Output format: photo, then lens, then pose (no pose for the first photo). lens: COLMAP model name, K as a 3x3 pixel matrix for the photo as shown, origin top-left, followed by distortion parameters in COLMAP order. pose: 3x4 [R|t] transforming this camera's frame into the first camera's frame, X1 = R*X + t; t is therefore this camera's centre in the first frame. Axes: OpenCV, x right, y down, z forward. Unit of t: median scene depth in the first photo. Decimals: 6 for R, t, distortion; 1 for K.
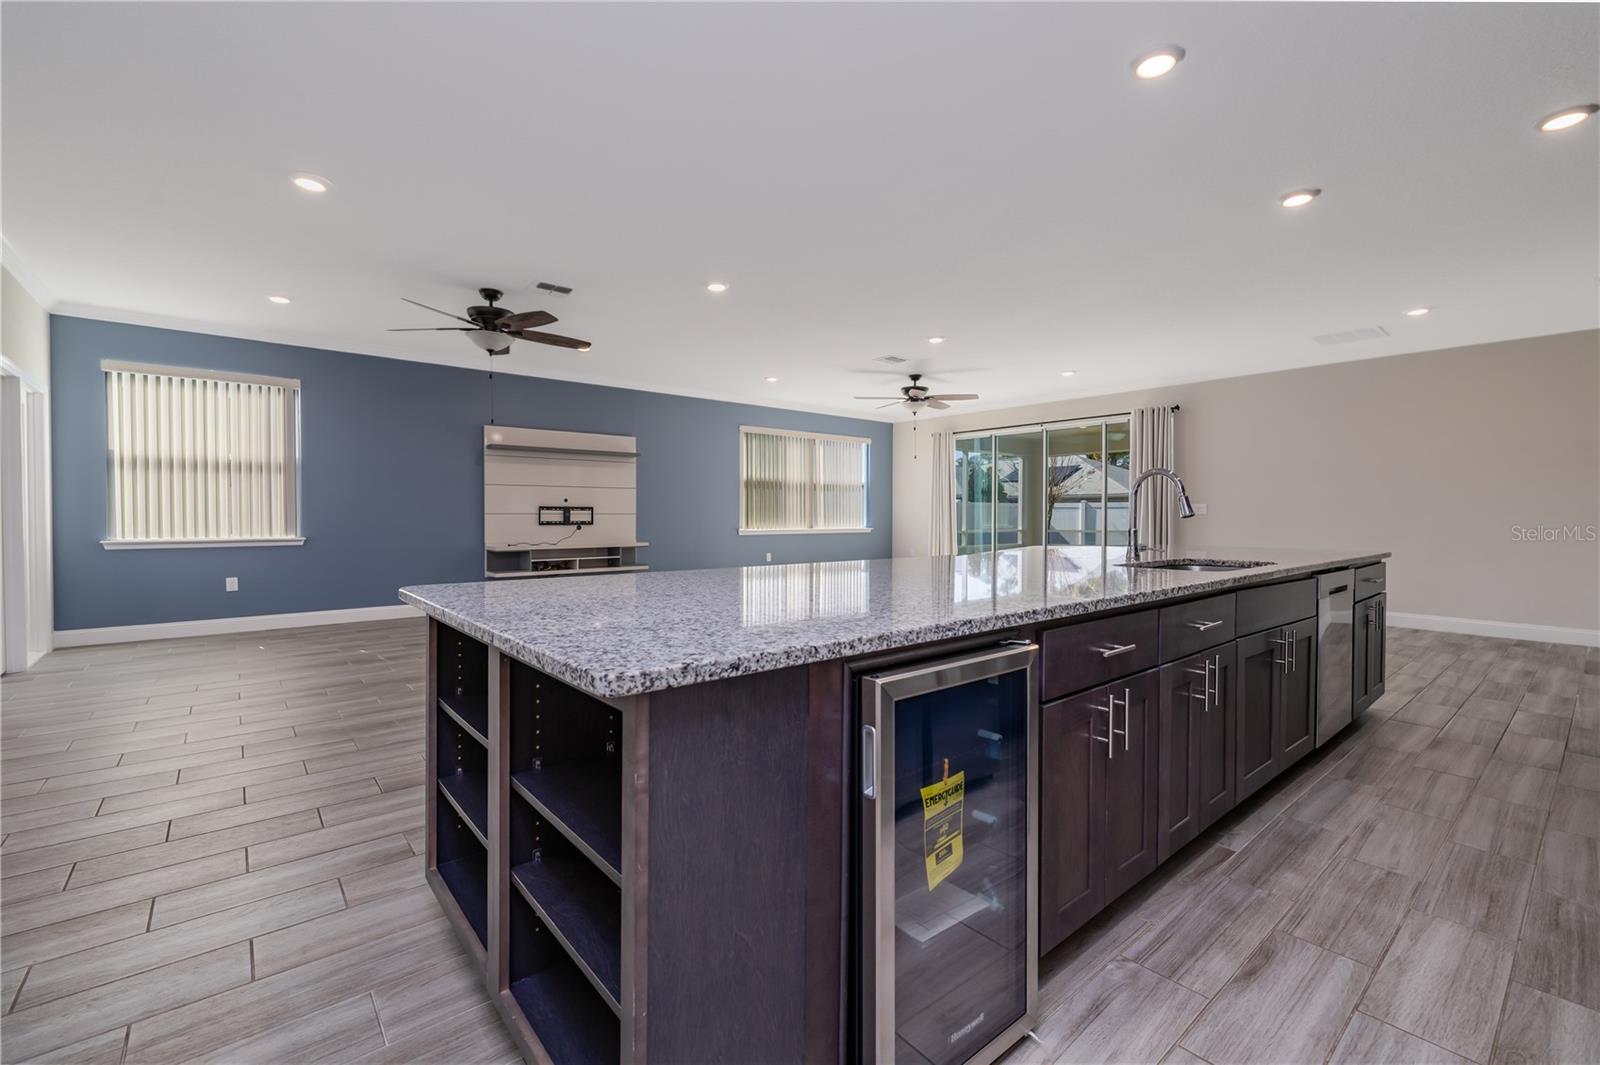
lens RADIAL K [[669.9, 0, 798.2], [0, 669.9, 534.2], [0, 0, 1]] dist [0.003013, -0.000793]
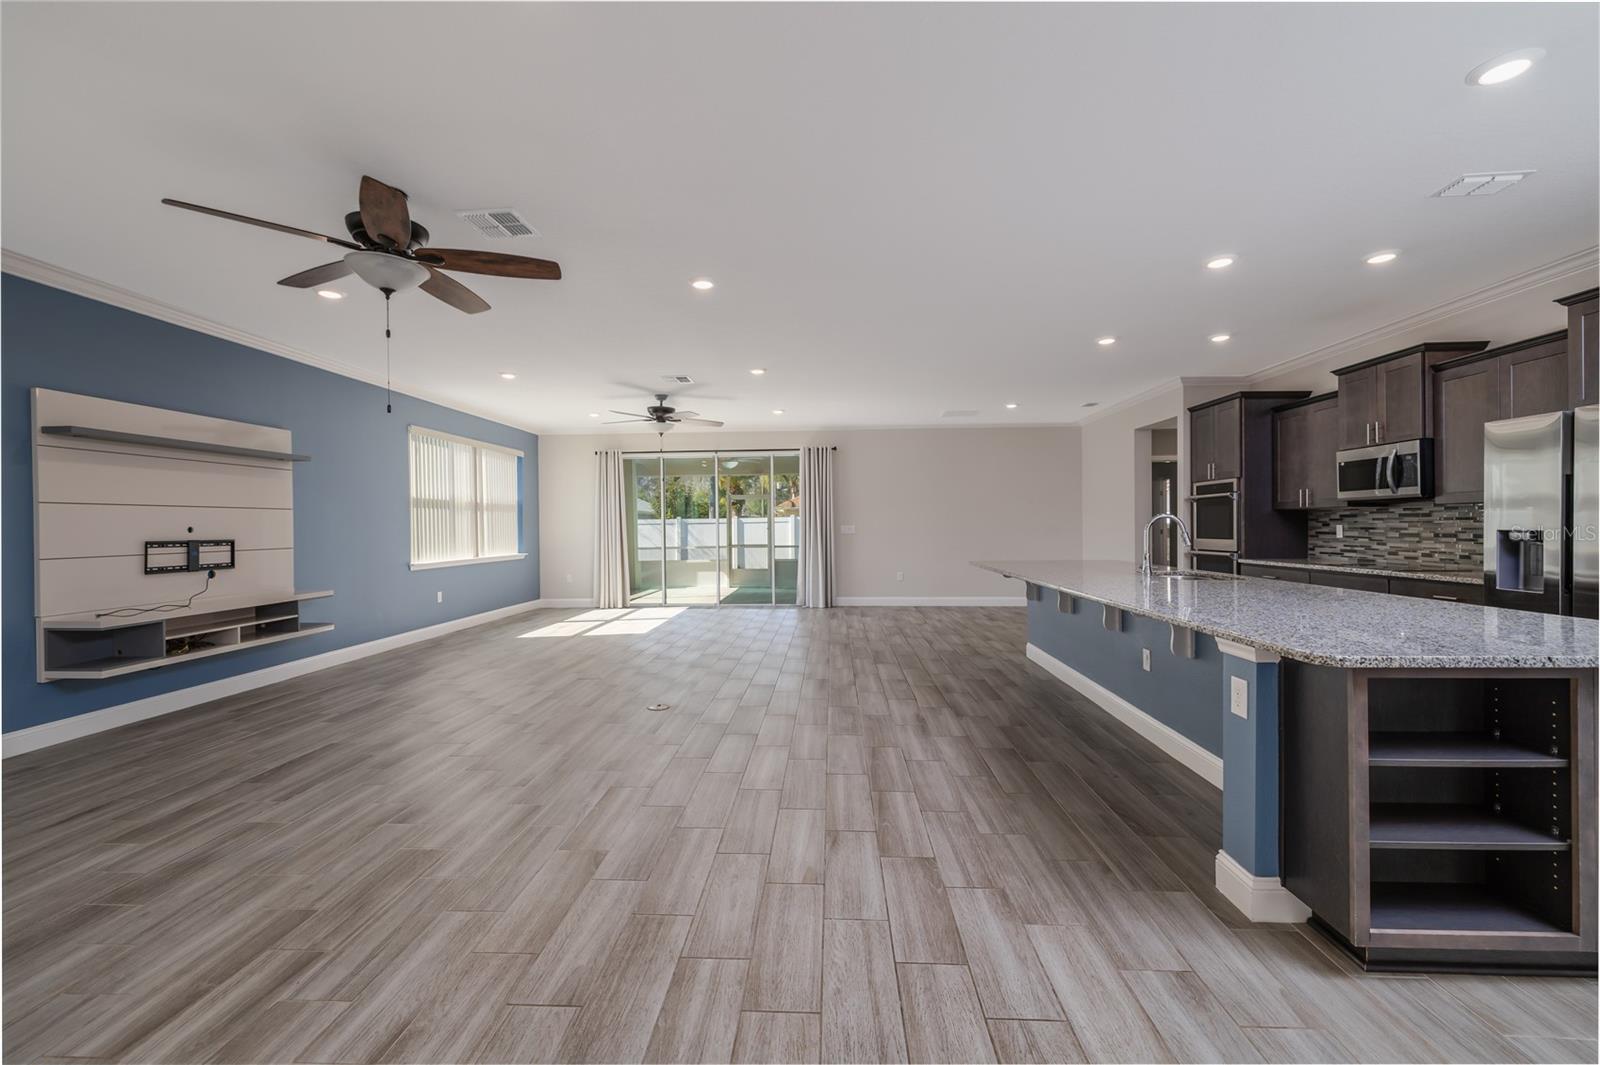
lens RADIAL K [[669.9, 0, 808.5], [0, 669.9, 529.9], [0, 0, 1]] dist [0.003013, -0.000793]
pose [[0.677048, -0.014911, 0.735788, -0.400874], [0.032814, 0.999412, -0.009941, -0.025847], [-0.735207, 0.030874, 0.677139, 0.195974]]
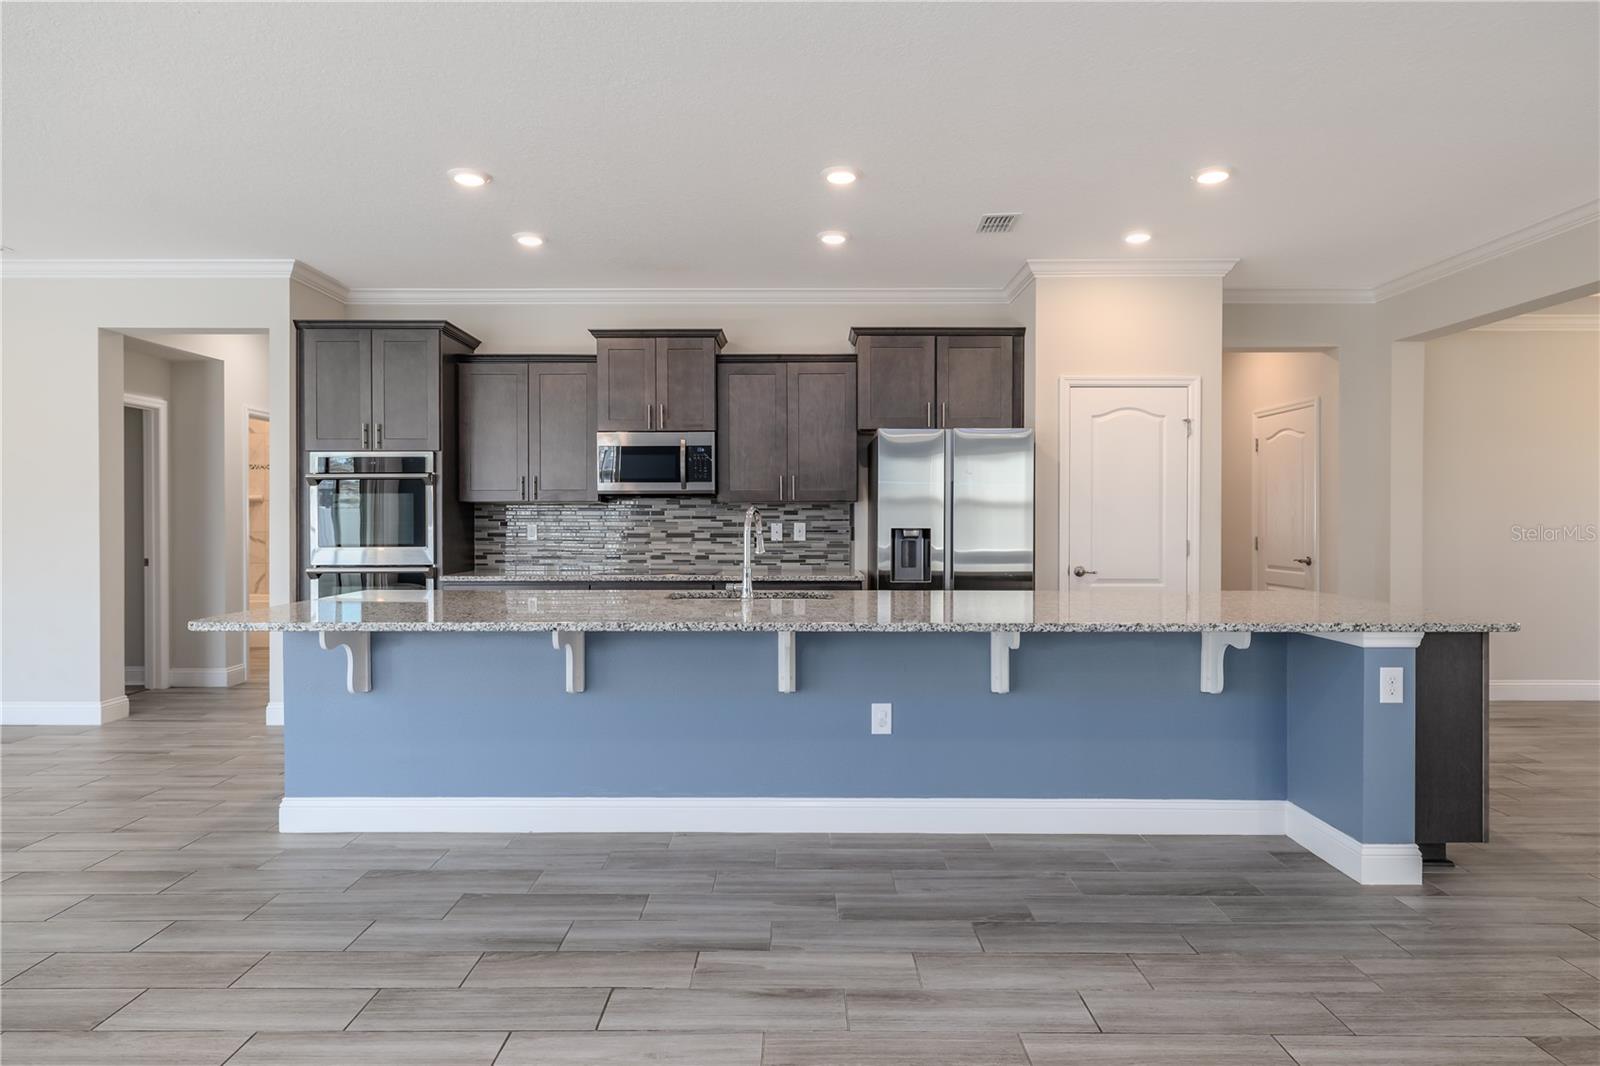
lens RADIAL K [[923.4, 0, 798.9], [0, 923.4, 522.7], [0, 0, 1]] dist [0.001919, 0.000813]
pose [[-0.758757, -0.007279, 0.651333, -0.146149], [0.016436, 0.999405, 0.030316, -0.040955], [-0.651166, 0.033708, -0.758186, 0.721056]]
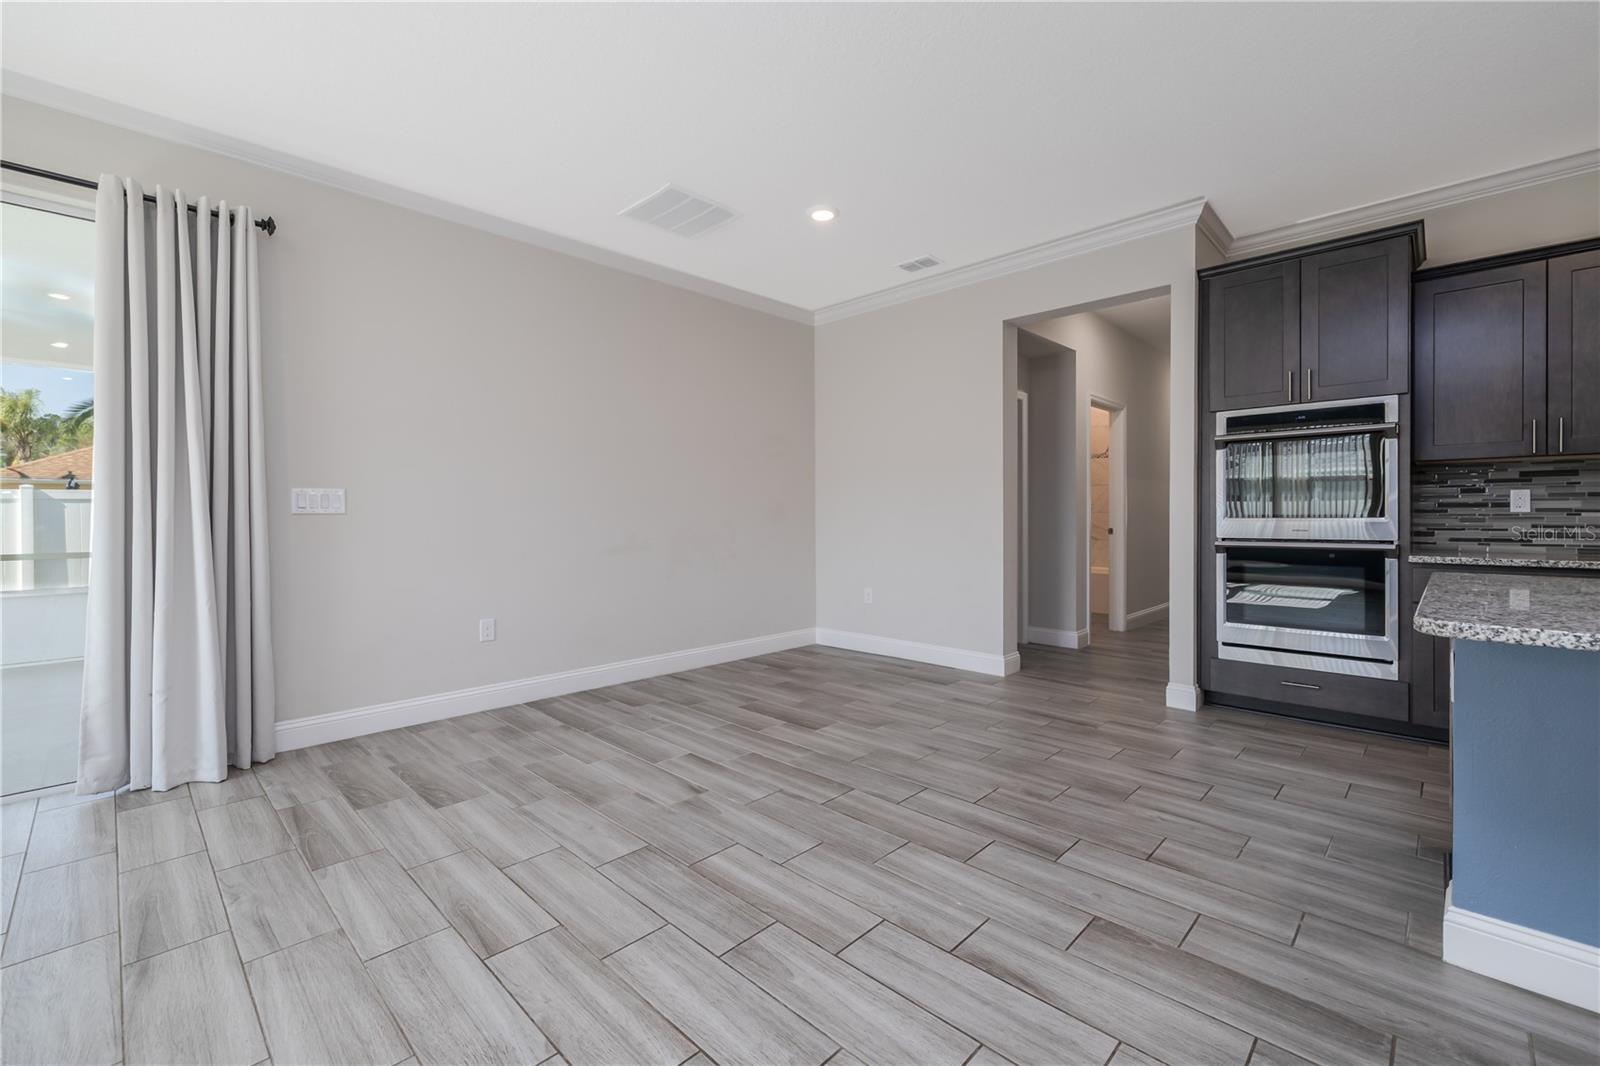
lens RADIAL K [[669.9, 0, 800.6], [0, 669.9, 521.9], [0, 0, 1]] dist [0.003013, -0.000793]
pose [[-0.084885, -0.015131, 0.996276, 0.165351], [0.031696, 0.999338, 0.017878, -0.021085], [-0.995887, 0.033096, -0.084349, 0.754558]]
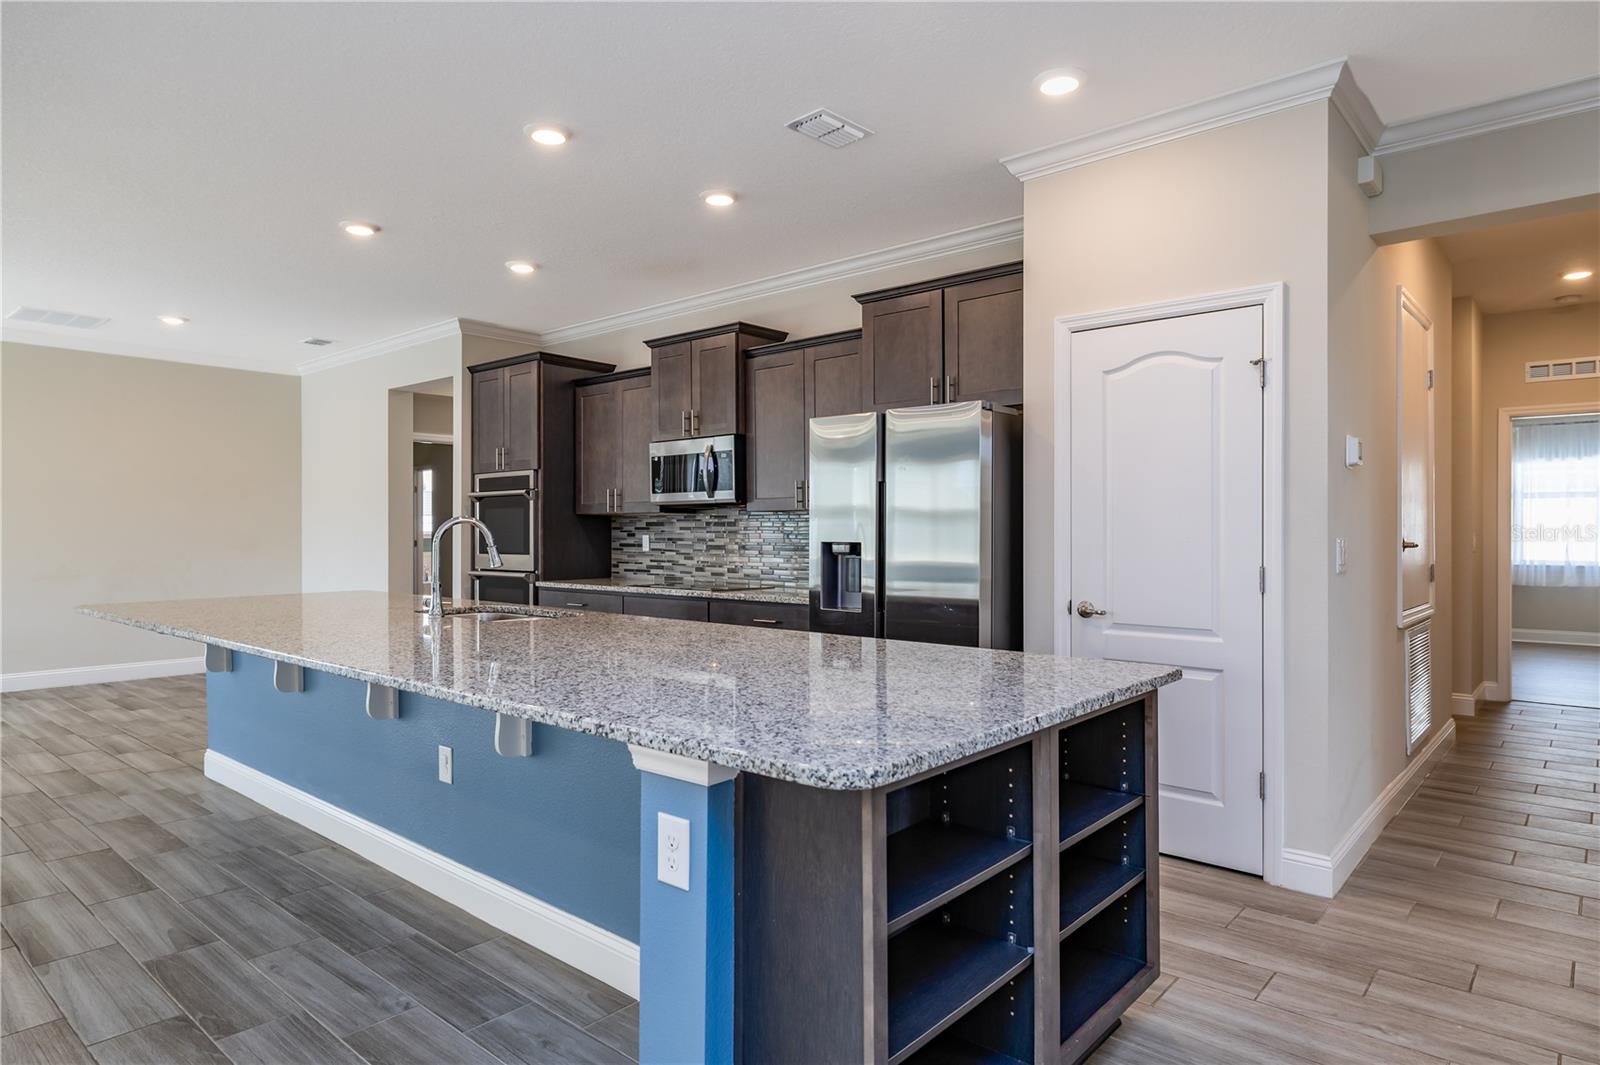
lens RADIAL K [[923.4, 0, 800.6], [0, 923.4, 527.8], [0, 0, 1]] dist [0.001919, 0.000813]
pose [[-0.151843, -0.001506, 0.988404, -0.289407], [0.029027, 0.999561, 0.005982, -0.026962], [-0.987978, 0.029598, -0.151732, 0.255098]]
